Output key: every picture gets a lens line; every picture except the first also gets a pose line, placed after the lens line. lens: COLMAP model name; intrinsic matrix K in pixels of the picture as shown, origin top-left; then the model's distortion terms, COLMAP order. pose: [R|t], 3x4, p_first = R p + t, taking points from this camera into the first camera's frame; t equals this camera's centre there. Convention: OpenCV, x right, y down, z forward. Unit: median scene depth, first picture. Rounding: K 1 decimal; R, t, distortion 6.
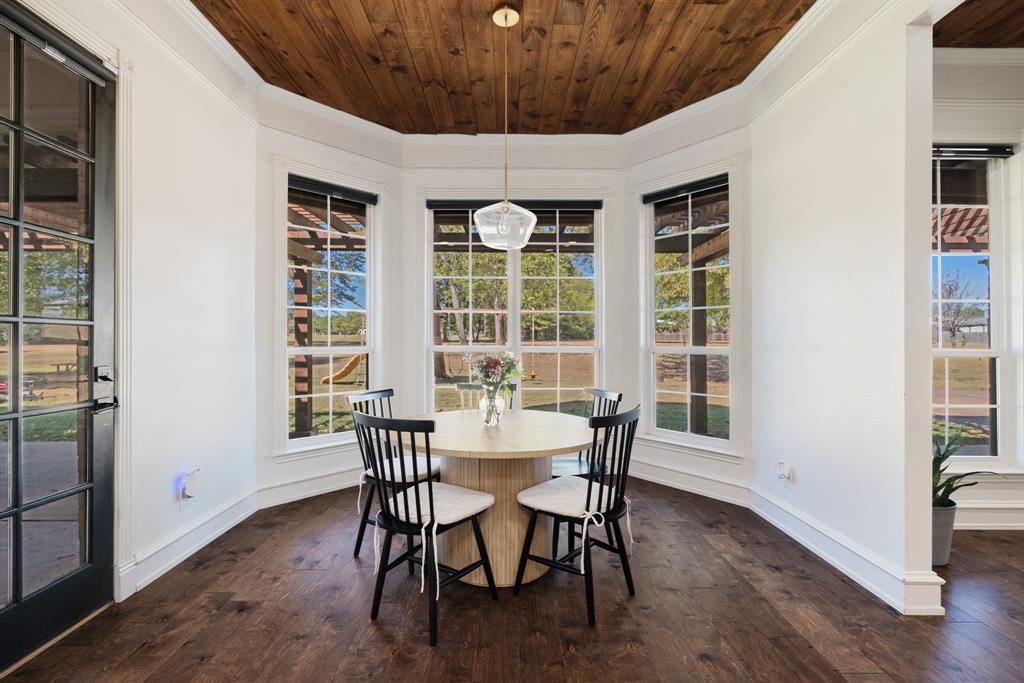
lens RADIAL K [[467.2, 0, 512.9], [0, 467.2, 340.3], [0, 0, 1]] dist [-0.005136, -0.000873]
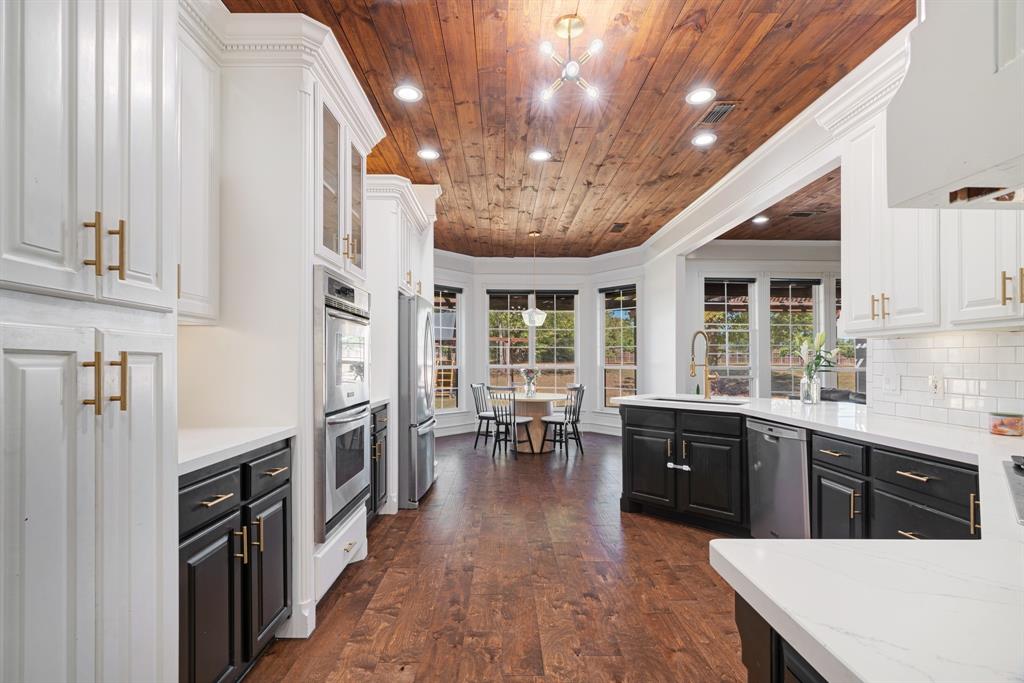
lens RADIAL K [[467.2, 0, 489.1], [0, 467.2, 363.4], [0, 0, 1]] dist [-0.005136, -0.000873]
pose [[0.999060, -0.000574, -0.043340, -0.123025], [0.000659, 0.999998, 0.001940, -0.000638], [0.043338, -0.001967, 0.999059, -1.233650]]
